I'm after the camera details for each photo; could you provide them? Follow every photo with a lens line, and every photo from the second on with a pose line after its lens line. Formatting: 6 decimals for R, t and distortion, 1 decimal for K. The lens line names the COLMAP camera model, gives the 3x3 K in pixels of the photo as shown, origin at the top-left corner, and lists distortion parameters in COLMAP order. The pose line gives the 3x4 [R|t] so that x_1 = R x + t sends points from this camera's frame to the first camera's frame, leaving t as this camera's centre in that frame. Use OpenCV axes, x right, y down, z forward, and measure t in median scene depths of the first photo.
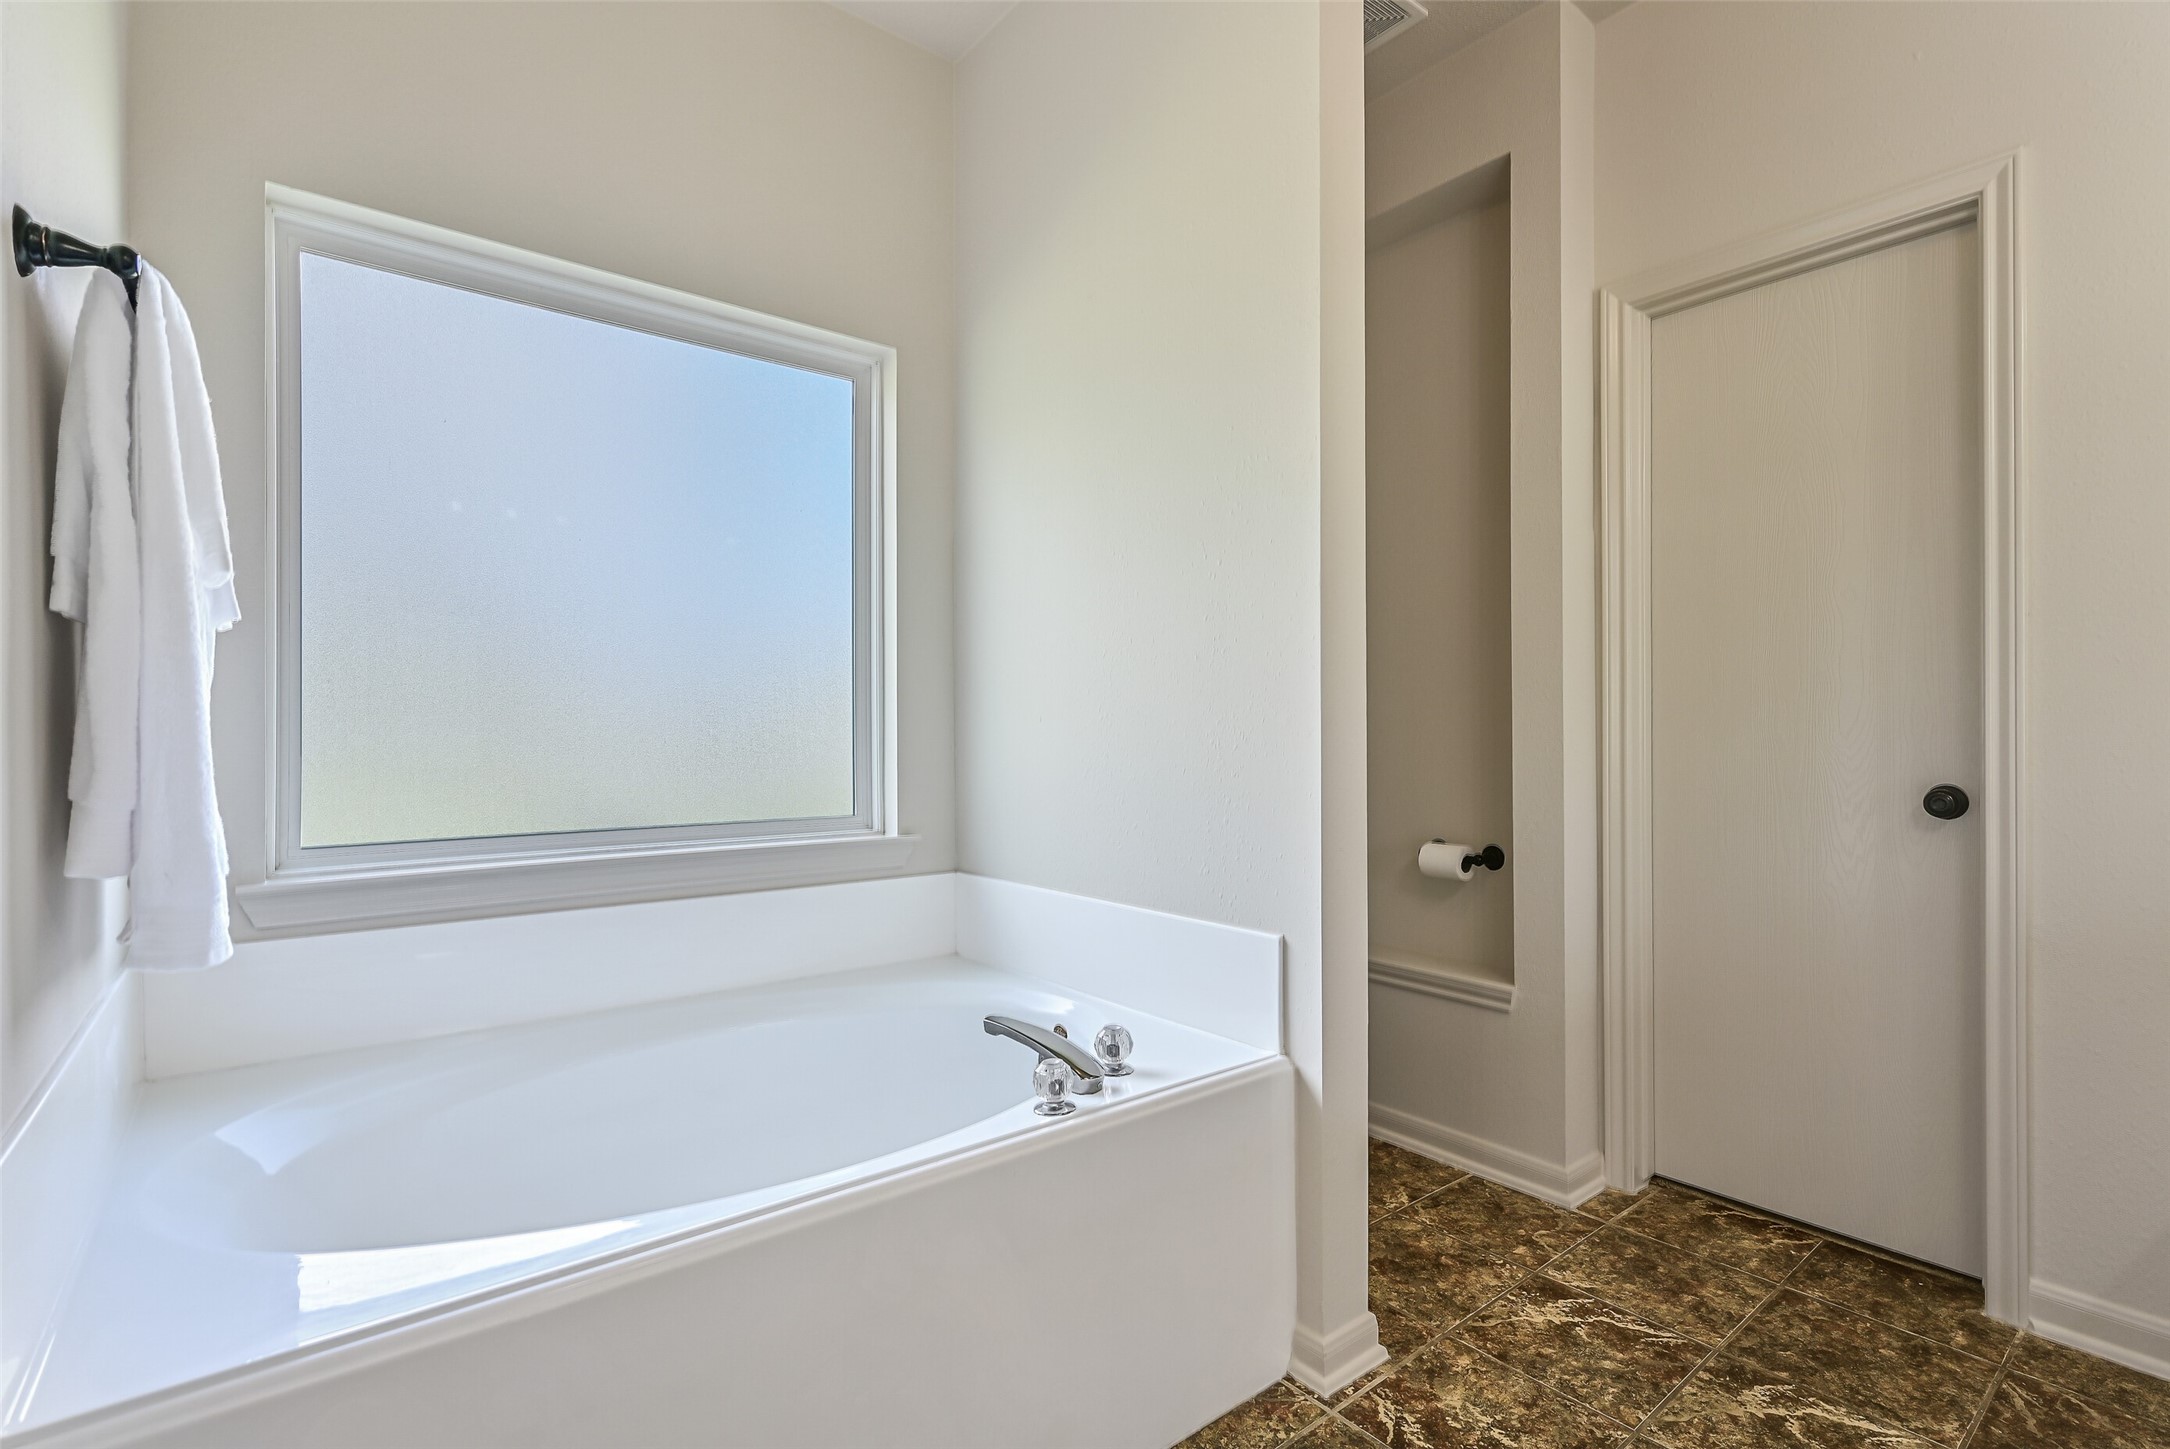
lens RADIAL K [[1015.8, 0, 1090.2], [0, 1015.8, 728.0], [0, 0, 1]] dist [0.000800, 0.000206]
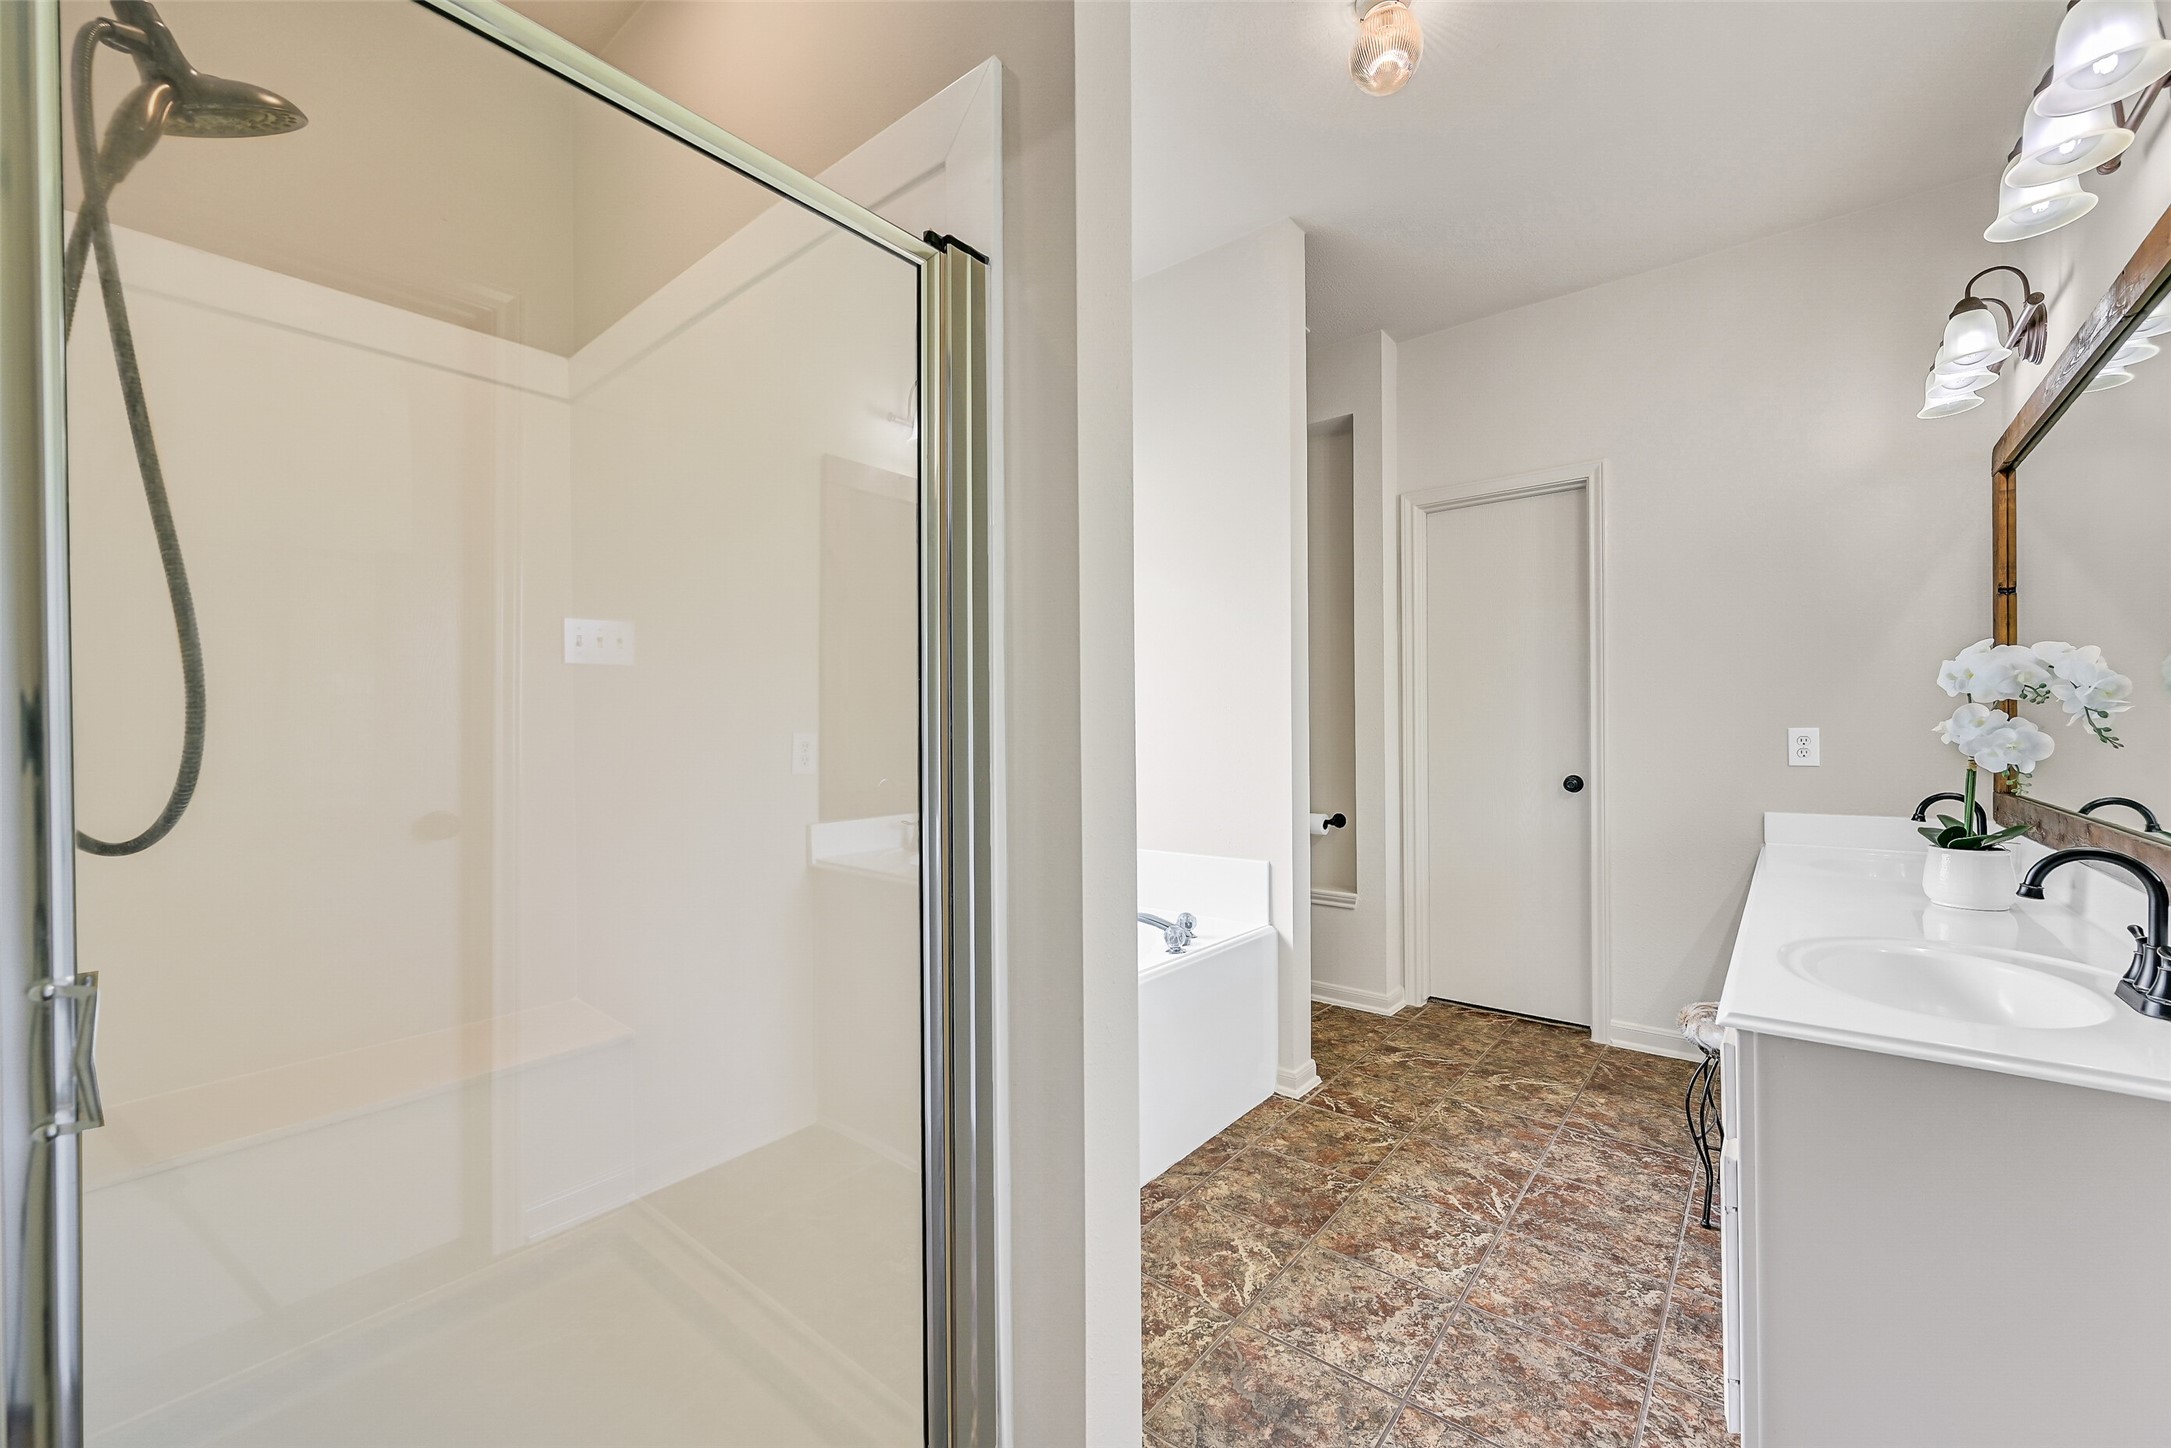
lens RADIAL K [[880.6, 0, 1086.2], [0, 880.6, 727.4], [0, 0, 1]] dist [0.003652, 0.000382]
pose [[0.978959, -0.005100, 0.203995, -0.442067], [0.004614, 0.999985, 0.002856, -0.047552], [-0.204007, -0.001855, 0.978968, -0.492357]]
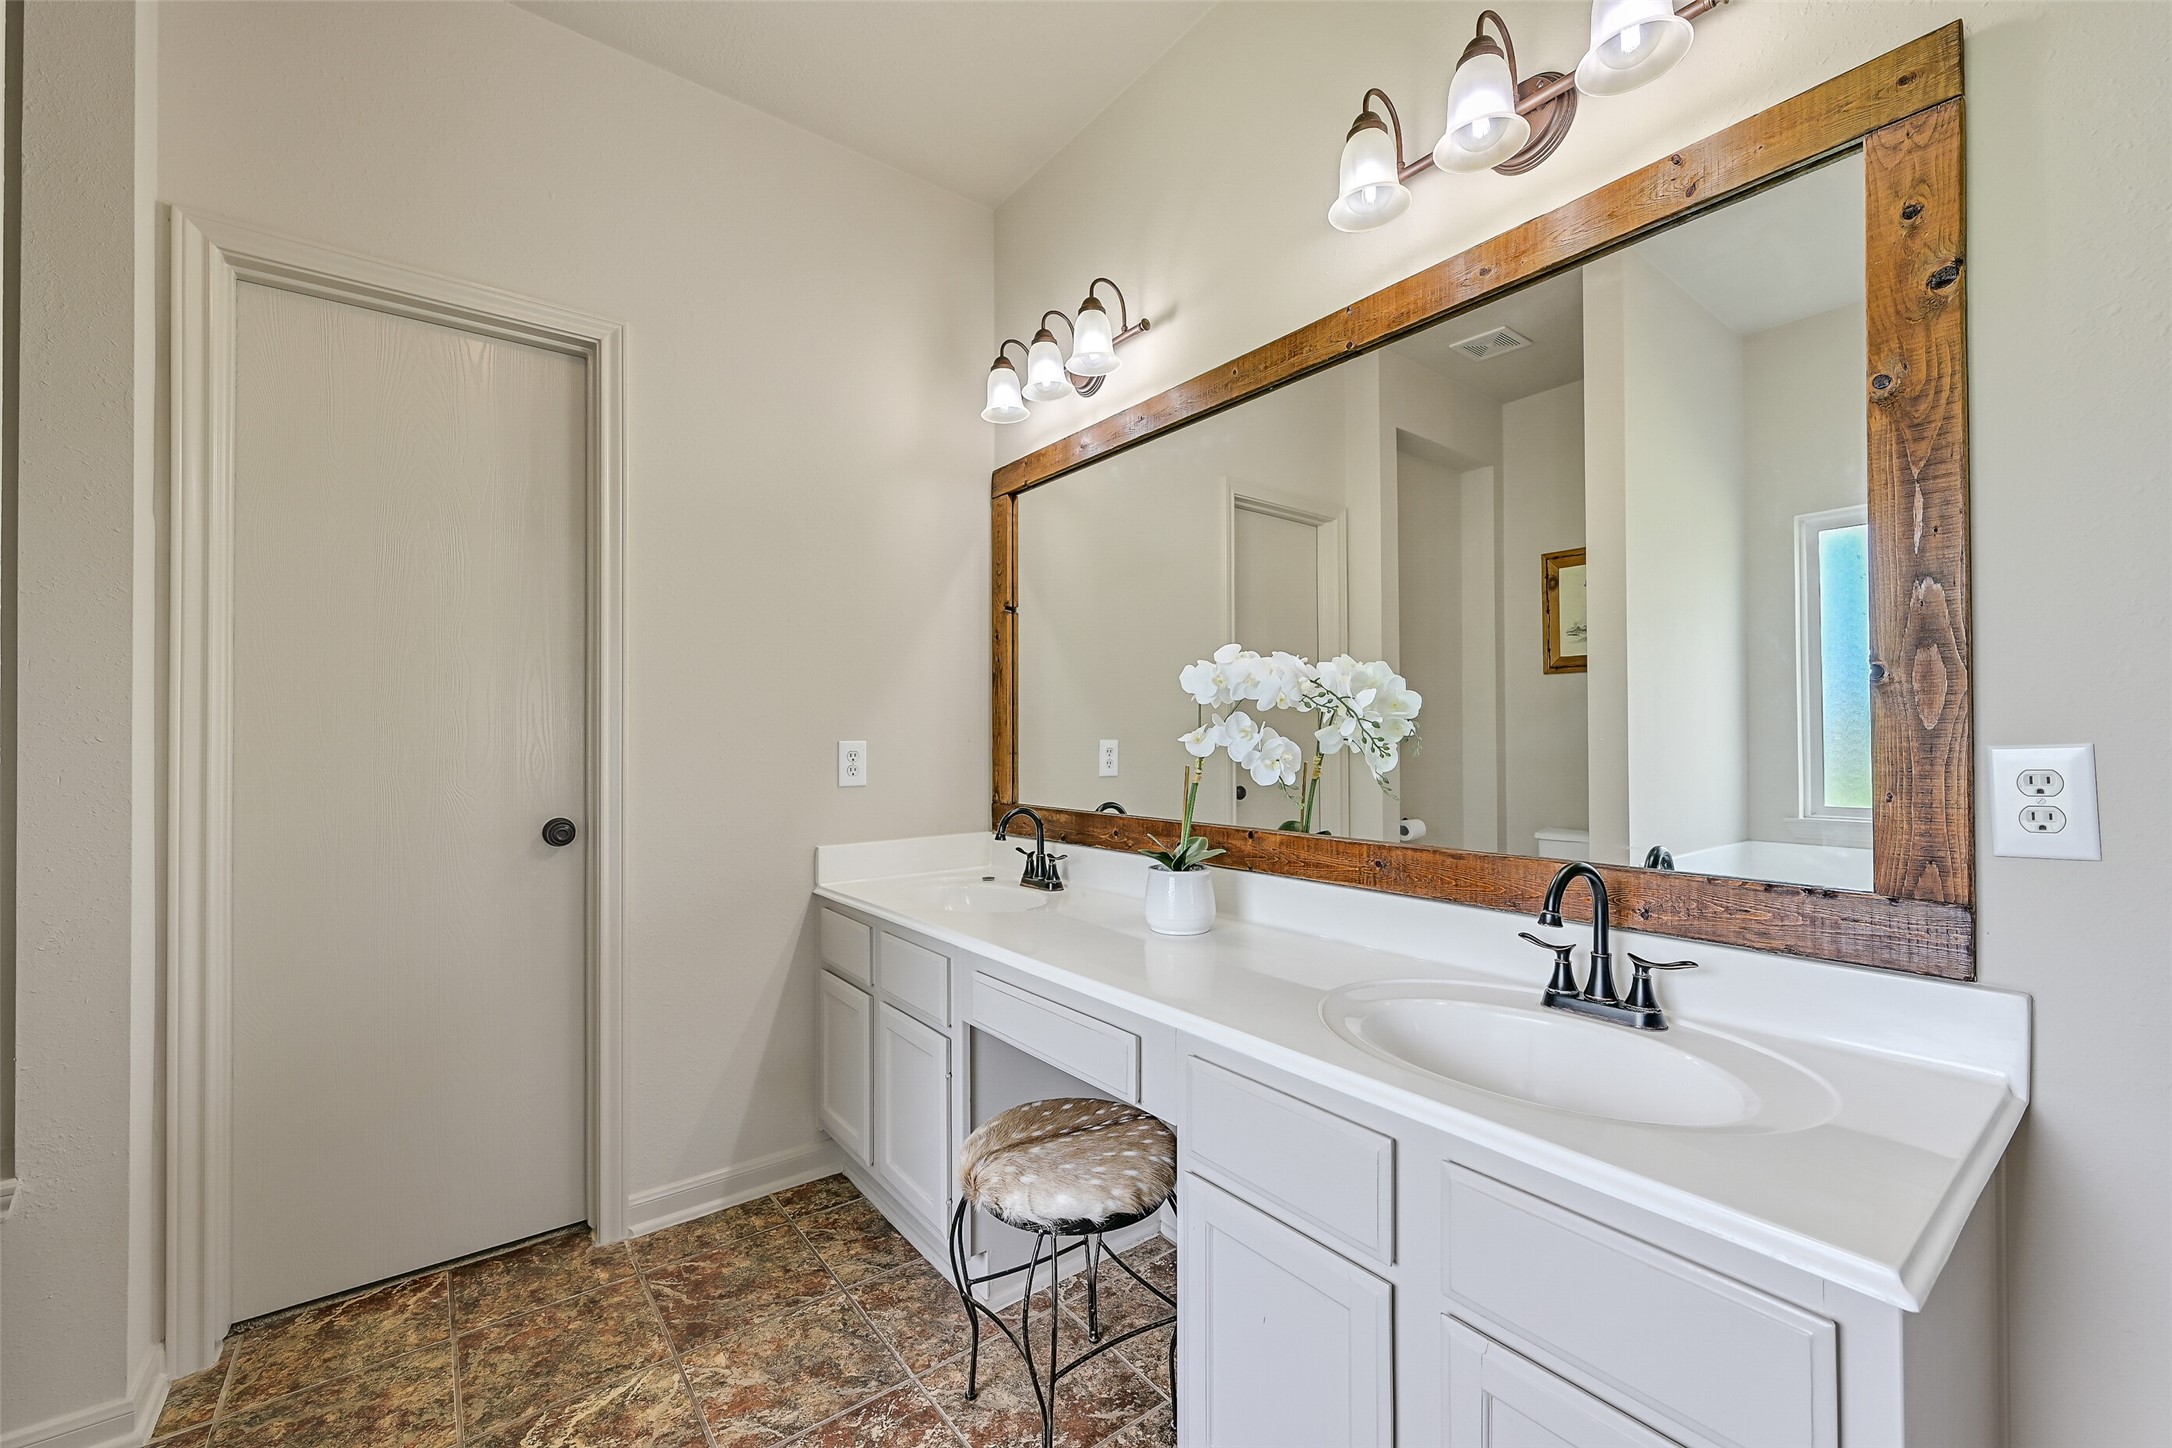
lens RADIAL K [[881.0, 0, 1099.7], [0, 881.0, 729.3], [0, 0, 1]] dist [0.003652, 0.000382]
pose [[0.019888, 0.011237, 0.999739, -0.189386], [-0.000298, 0.999937, -0.011233, -0.039223], [-0.999802, -0.000075, 0.019890, 0.370263]]
